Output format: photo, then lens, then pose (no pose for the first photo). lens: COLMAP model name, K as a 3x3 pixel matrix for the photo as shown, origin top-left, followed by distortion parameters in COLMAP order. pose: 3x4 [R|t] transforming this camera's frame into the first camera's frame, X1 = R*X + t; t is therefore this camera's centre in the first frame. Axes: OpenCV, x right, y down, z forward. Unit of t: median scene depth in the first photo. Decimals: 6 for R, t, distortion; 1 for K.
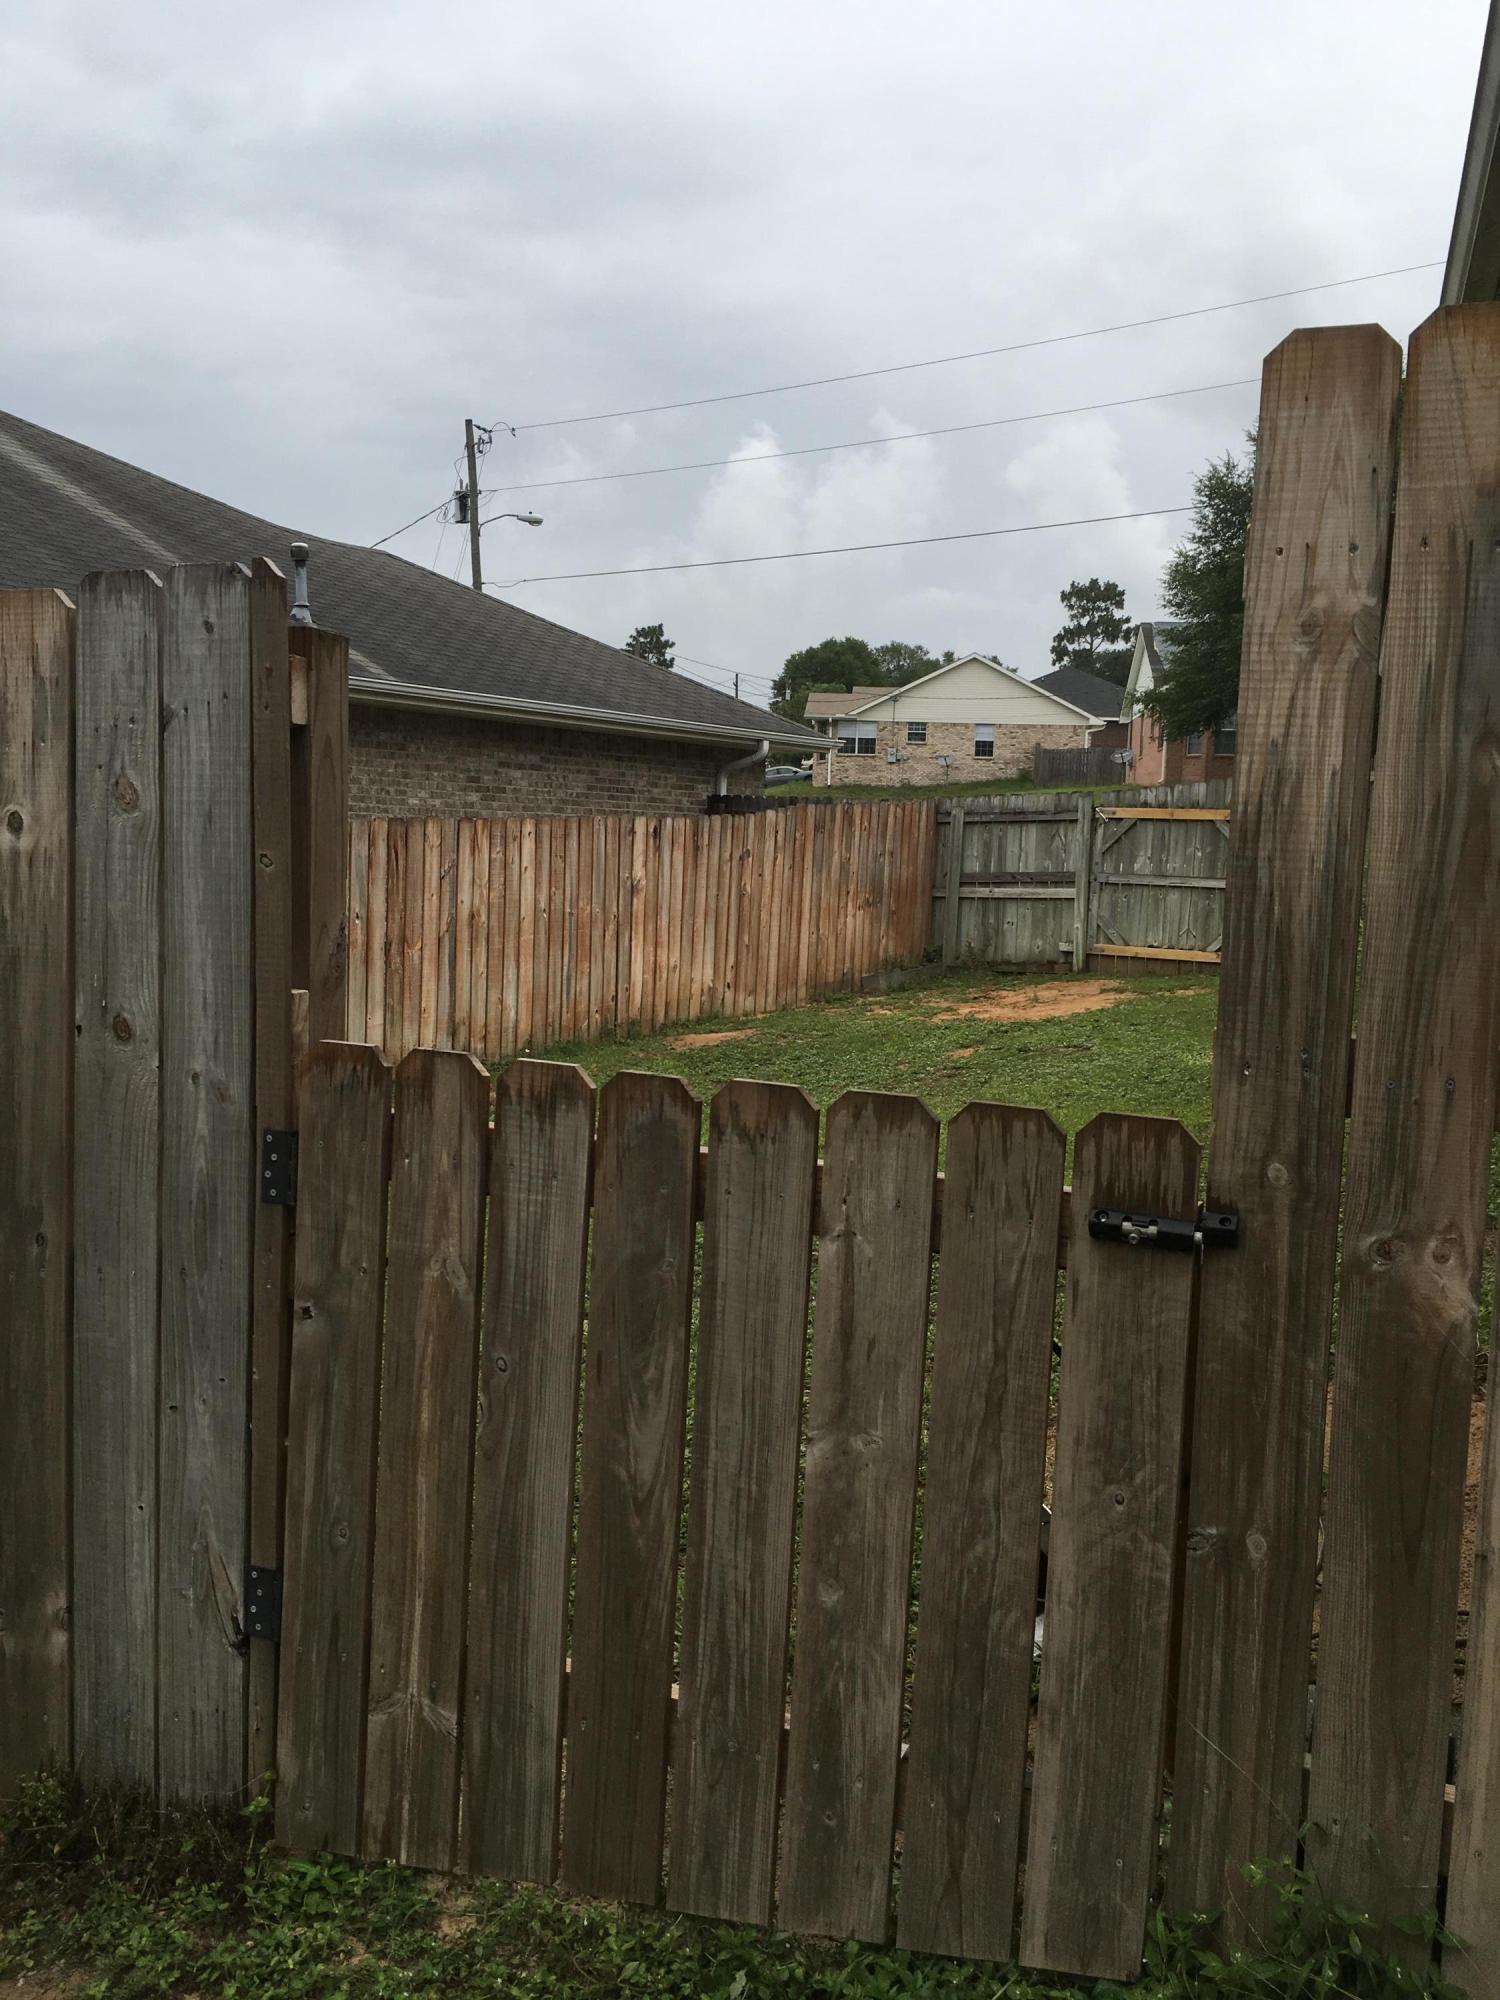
lens RADIAL K [[1682.1, 0, 750.0], [0, 1682.1, 1000.0], [0, 0, 1]] dist [0.088321, -0.120042]
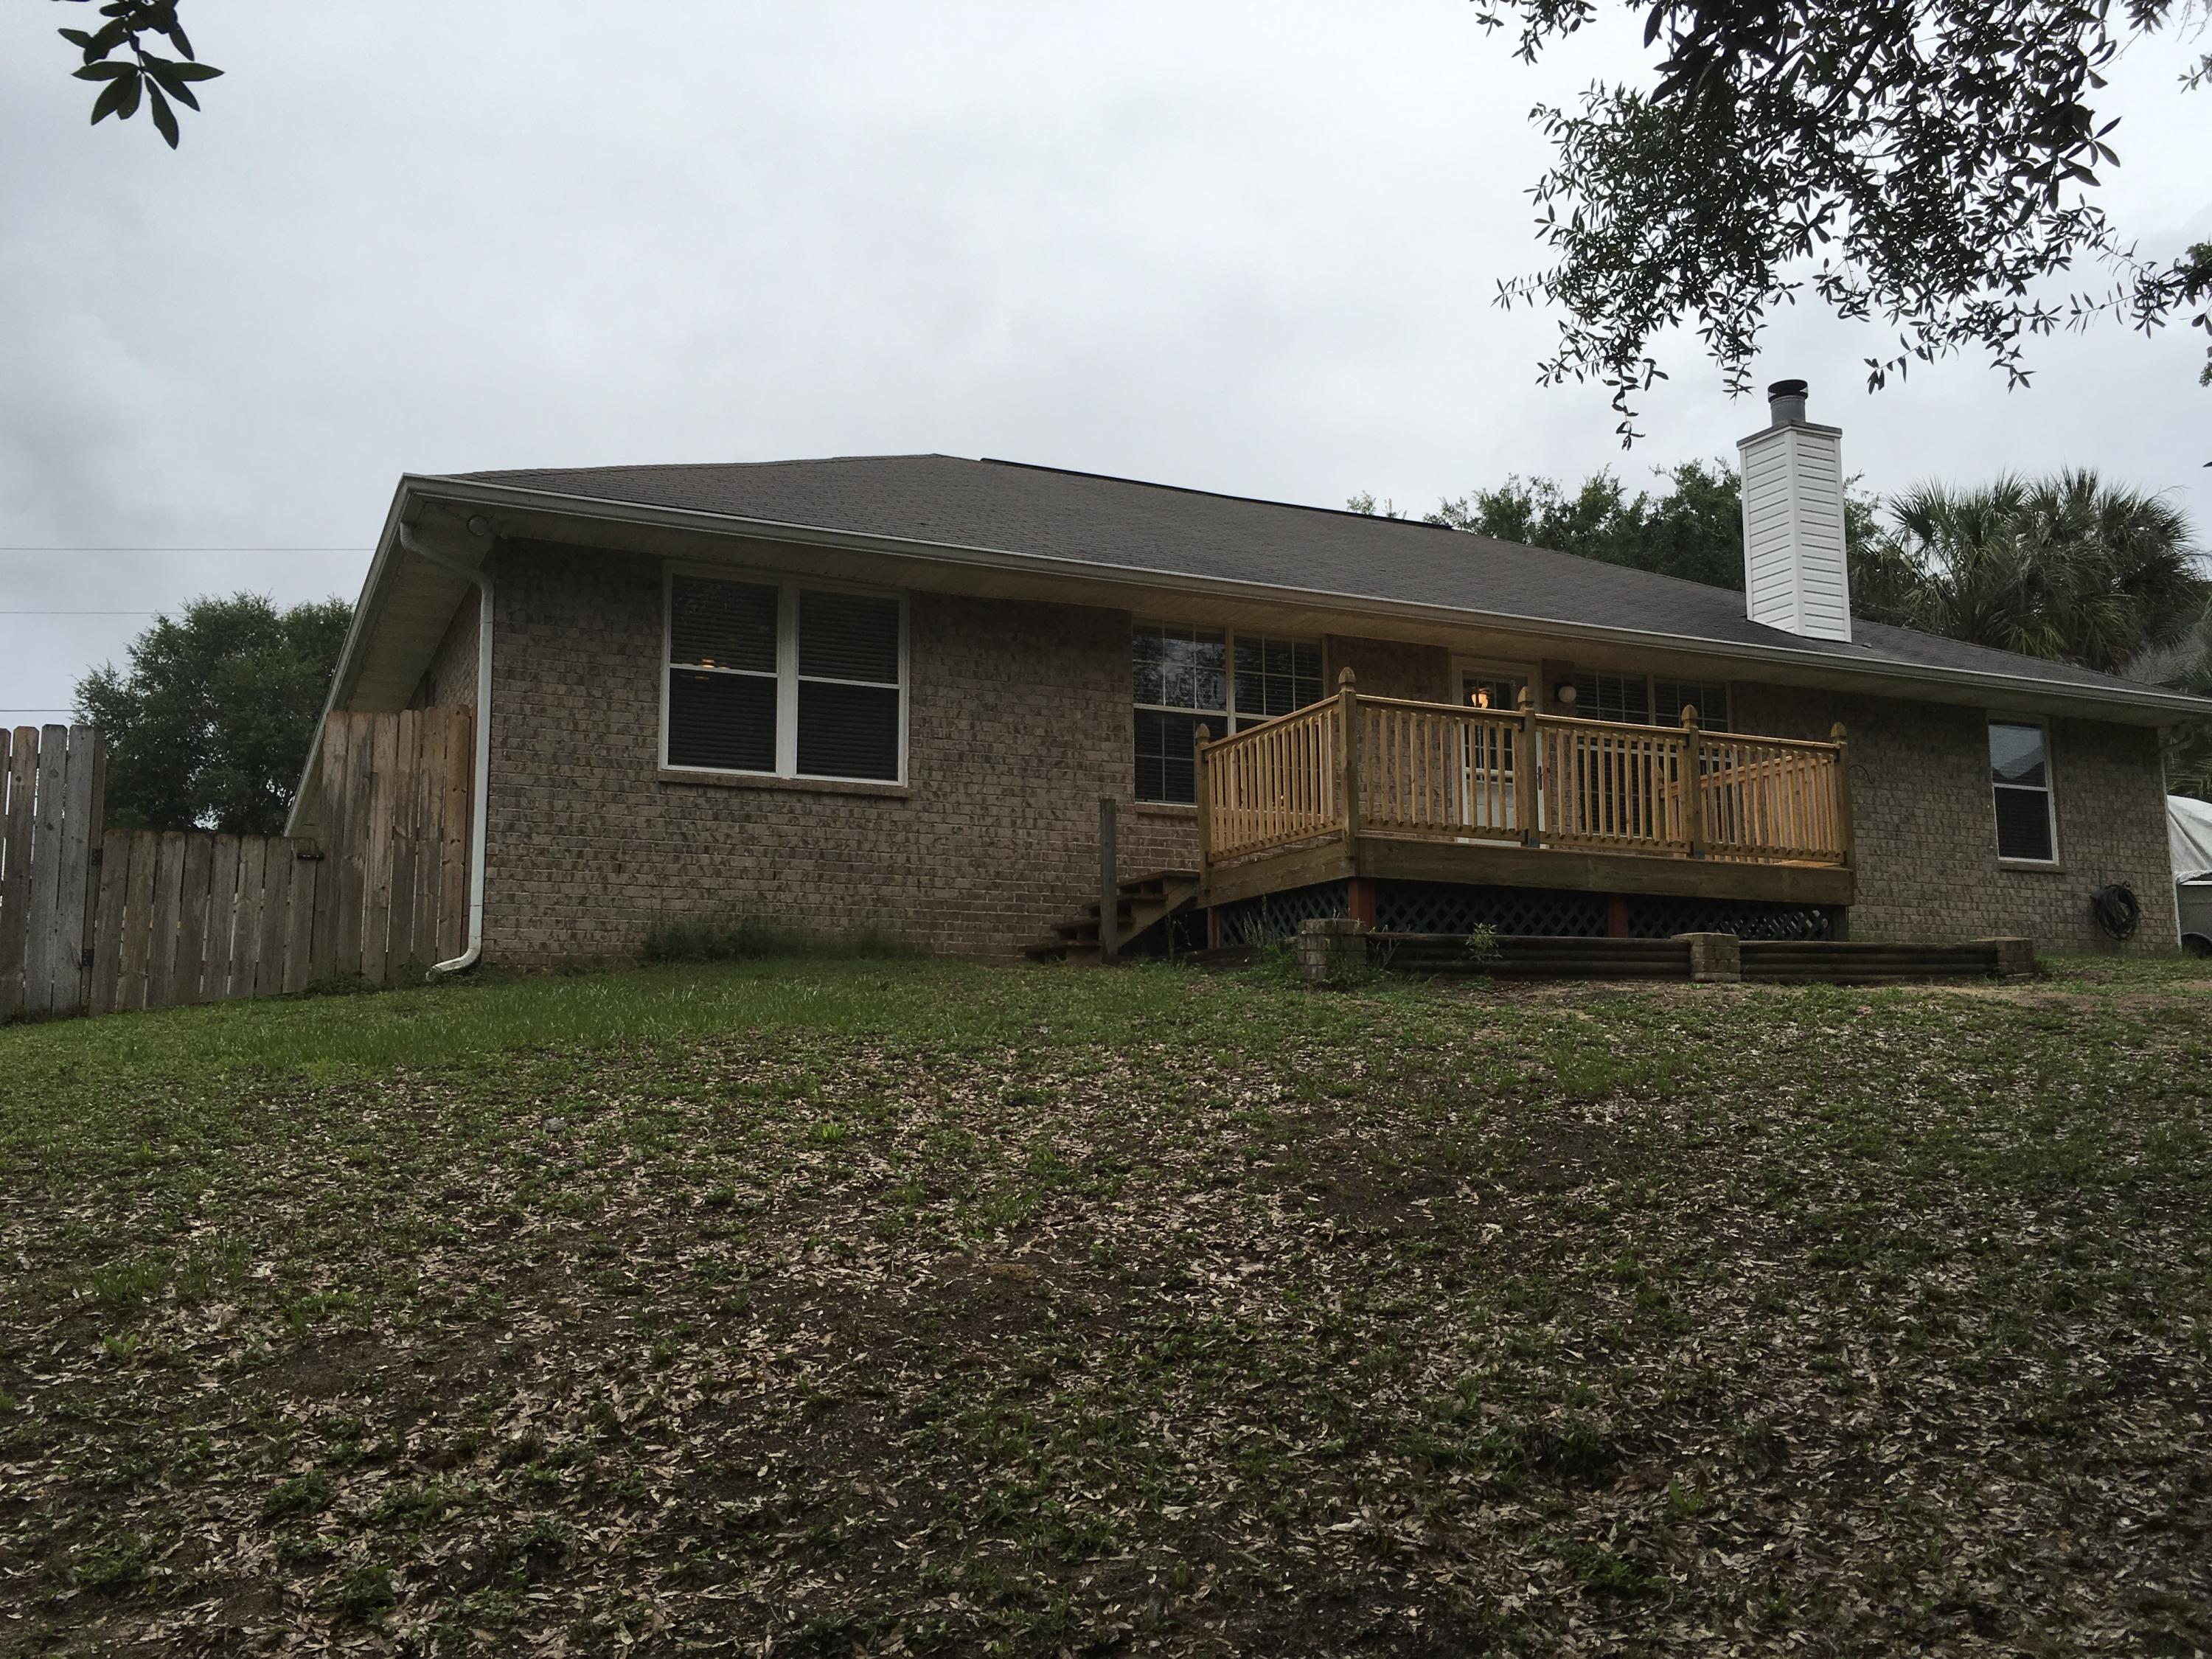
lens RADIAL K [[1860.4, 0, 1106.0], [0, 1860.4, 829.5], [0, 0, 1]] dist [0.088321, -0.120042]
pose [[0.704372, 0.067406, 0.706623, -1.883433], [0.094996, 0.977575, -0.187945, 1.187565], [-0.703445, 0.199510, 0.682173, -4.188265]]
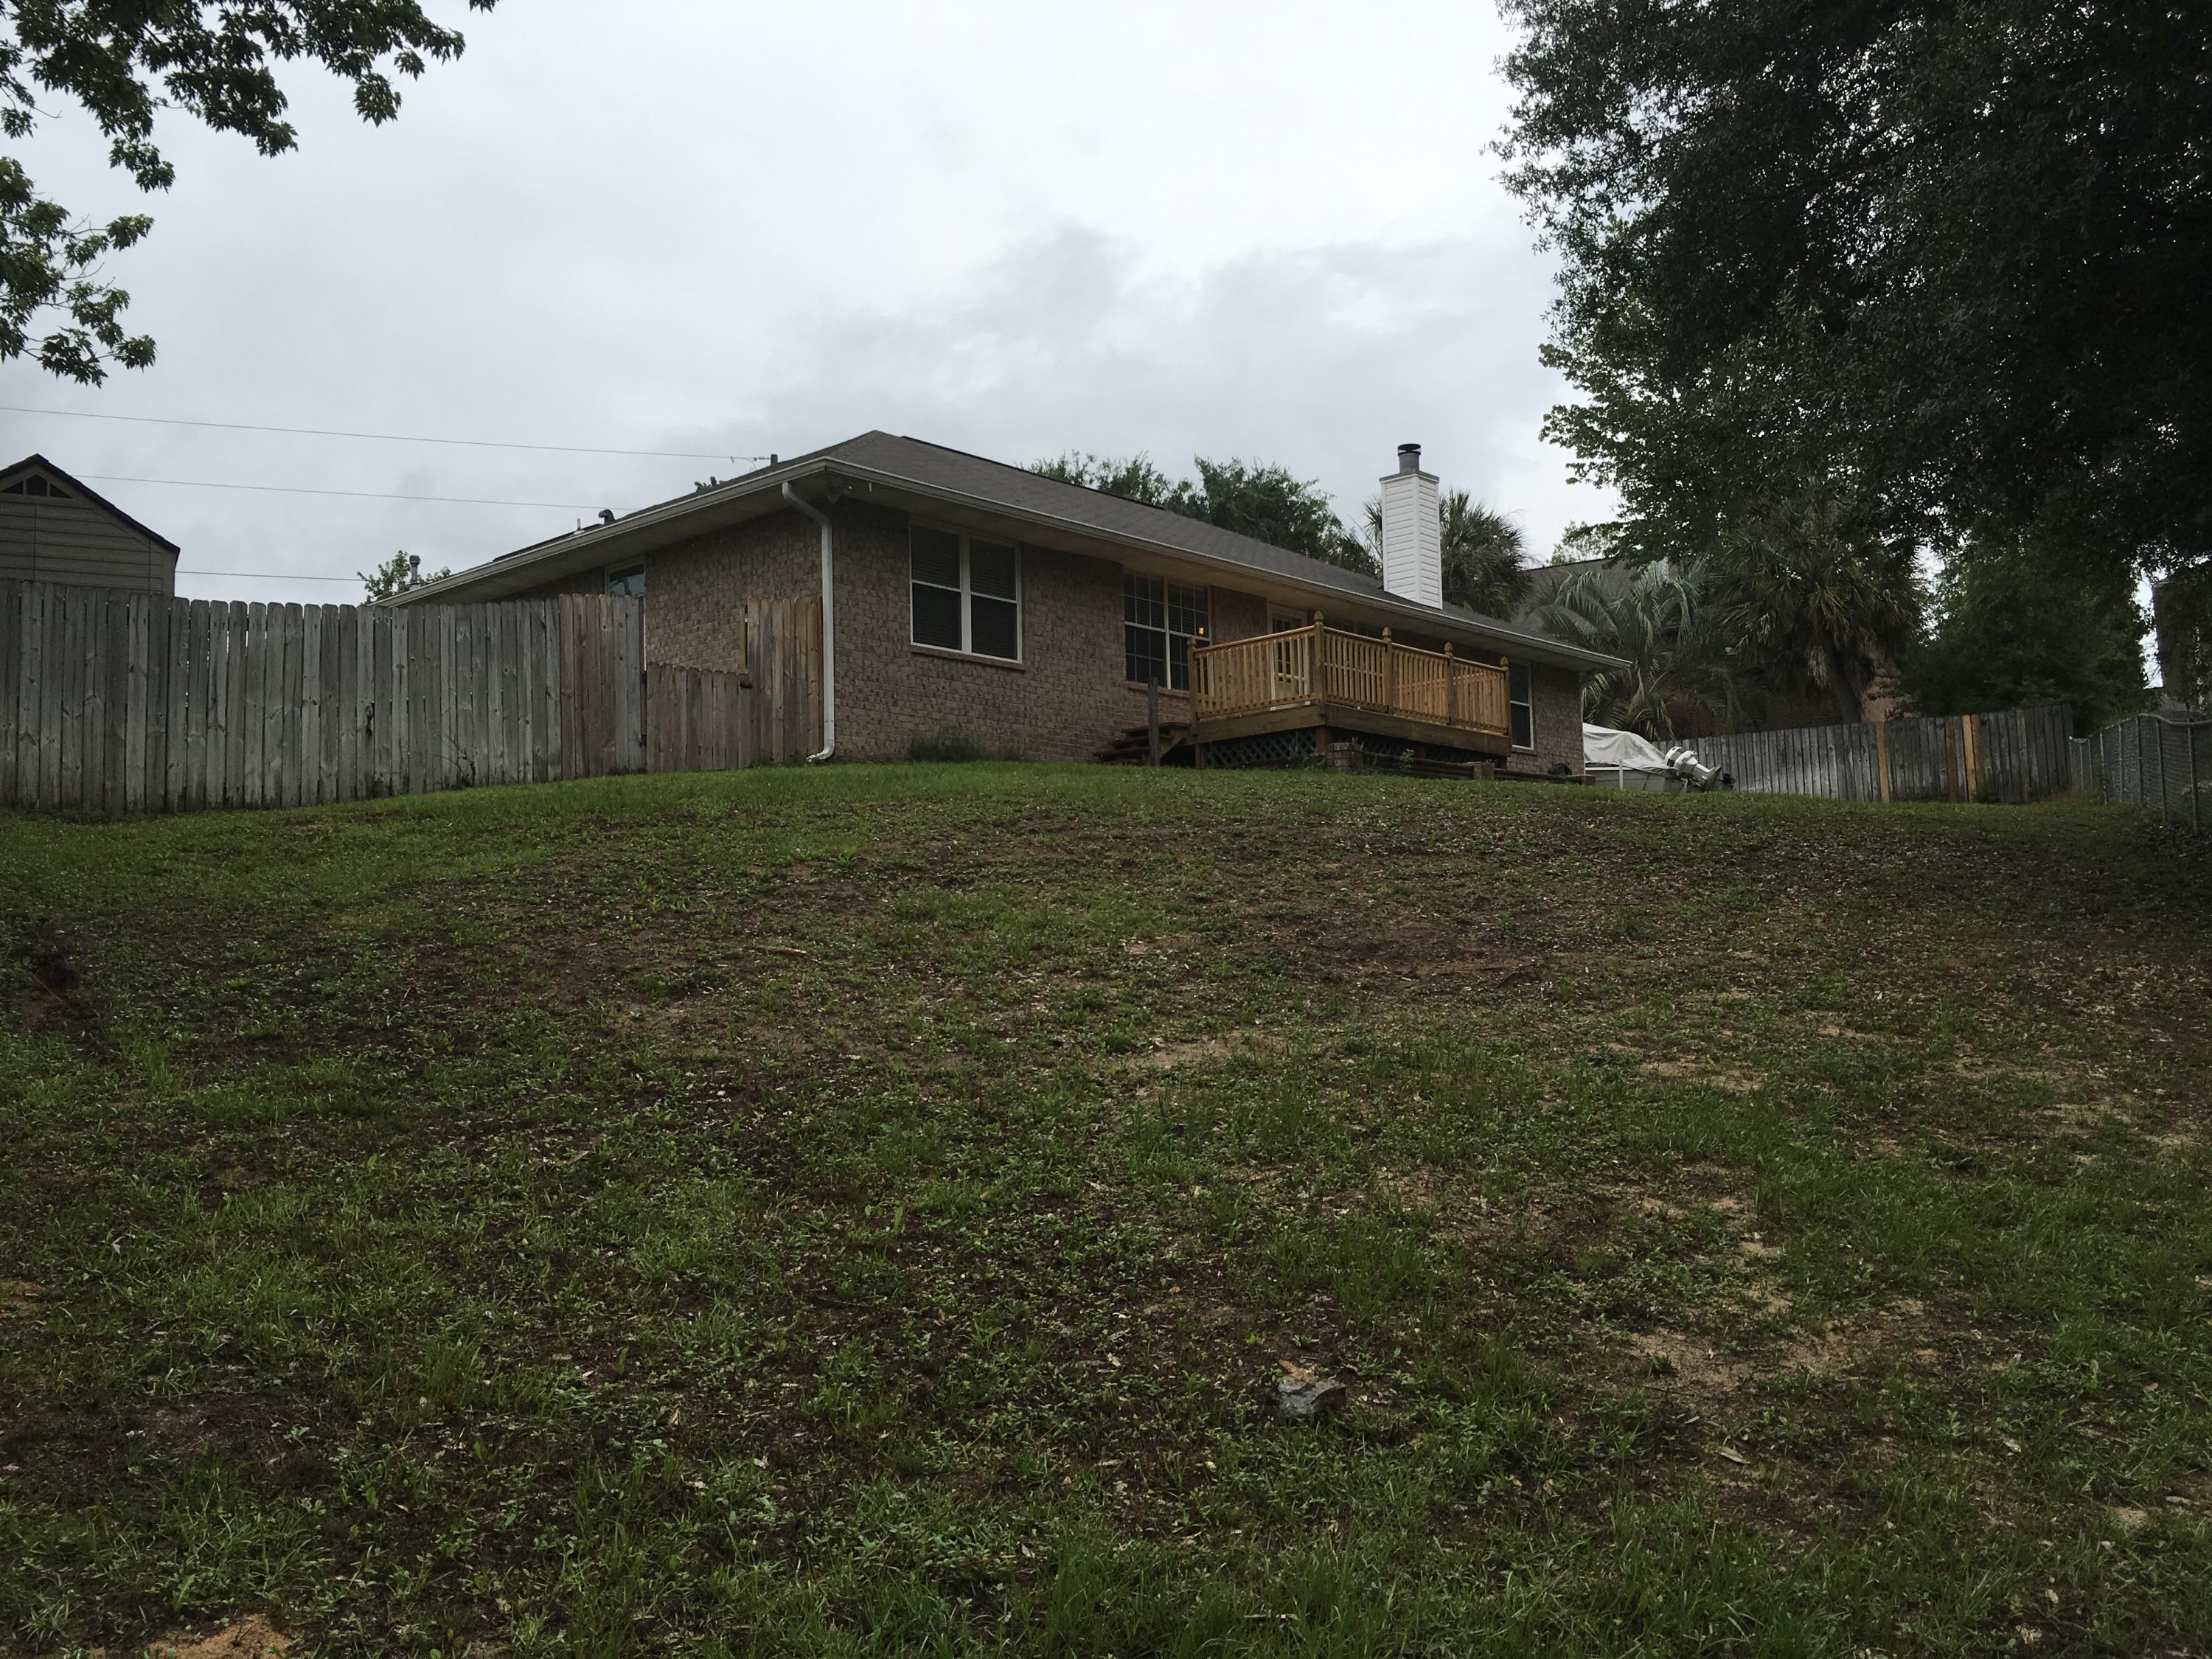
lens RADIAL K [[1860.4, 0, 1106.0], [0, 1860.4, 829.5], [0, 0, 1]] dist [0.088321, -0.120042]
pose [[0.382046, 0.049107, 0.922838, -6.721051], [0.121483, 0.987253, -0.102827, 1.759269], [-0.916124, 0.151393, 0.371210, -3.605448]]
